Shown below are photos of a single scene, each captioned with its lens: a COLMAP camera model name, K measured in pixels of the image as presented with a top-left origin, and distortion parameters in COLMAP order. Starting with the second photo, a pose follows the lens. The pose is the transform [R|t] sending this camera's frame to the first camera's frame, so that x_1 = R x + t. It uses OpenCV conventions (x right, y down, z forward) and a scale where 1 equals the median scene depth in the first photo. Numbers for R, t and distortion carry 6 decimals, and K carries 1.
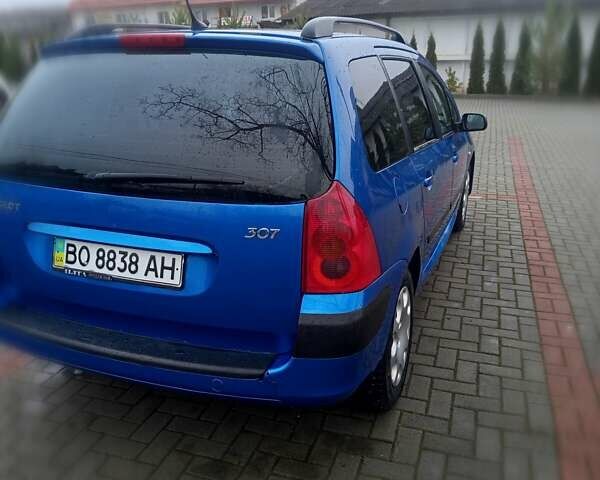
lens RADIAL K [[546.8, 0, 300.0], [0, 546.8, 240.0], [0, 0, 1]] dist [0.093658, -0.150873]
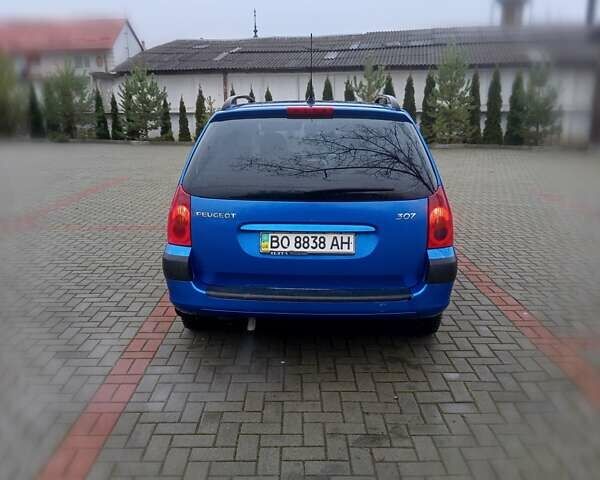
lens RADIAL K [[561.1, 0, 299.2], [0, 561.1, 250.5], [0, 0, 1]] dist [0.089696, -0.194639]
pose [[0.948088, -0.071866, 0.309782, -0.860829], [0.094002, 0.993932, -0.057113, 0.150411], [-0.303798, 0.083268, 0.949091, -0.561759]]
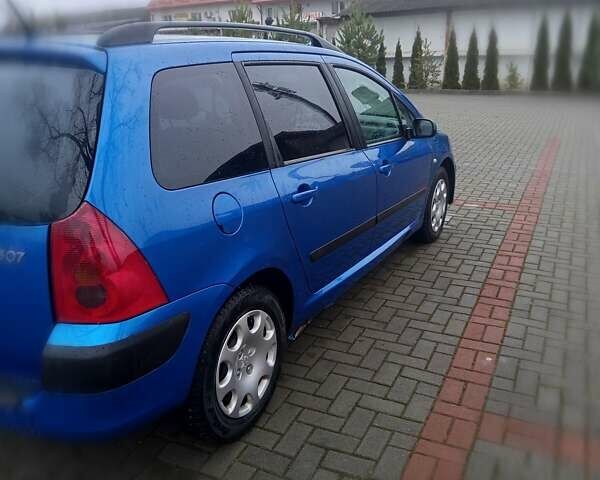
lens RADIAL K [[546.8, 0, 300.0], [0, 546.8, 240.0], [0, 0, 1]] dist [0.093658, -0.150873]
pose [[0.991642, 0.032910, -0.124751, 0.468497], [-0.032077, 0.999448, 0.008680, -0.055822], [0.124968, -0.004606, 0.992150, 0.110591]]
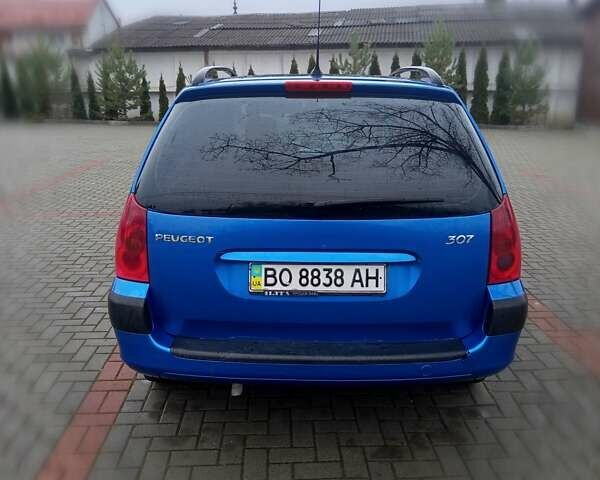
lens RADIAL K [[546.8, 0, 300.0], [0, 546.8, 240.0], [0, 0, 1]] dist [0.093658, -0.150873]
pose [[0.936786, -0.086766, 0.338975, -0.731105], [0.103394, 0.994149, -0.031269, -0.008220], [-0.334279, 0.064341, 0.940275, -0.051065]]
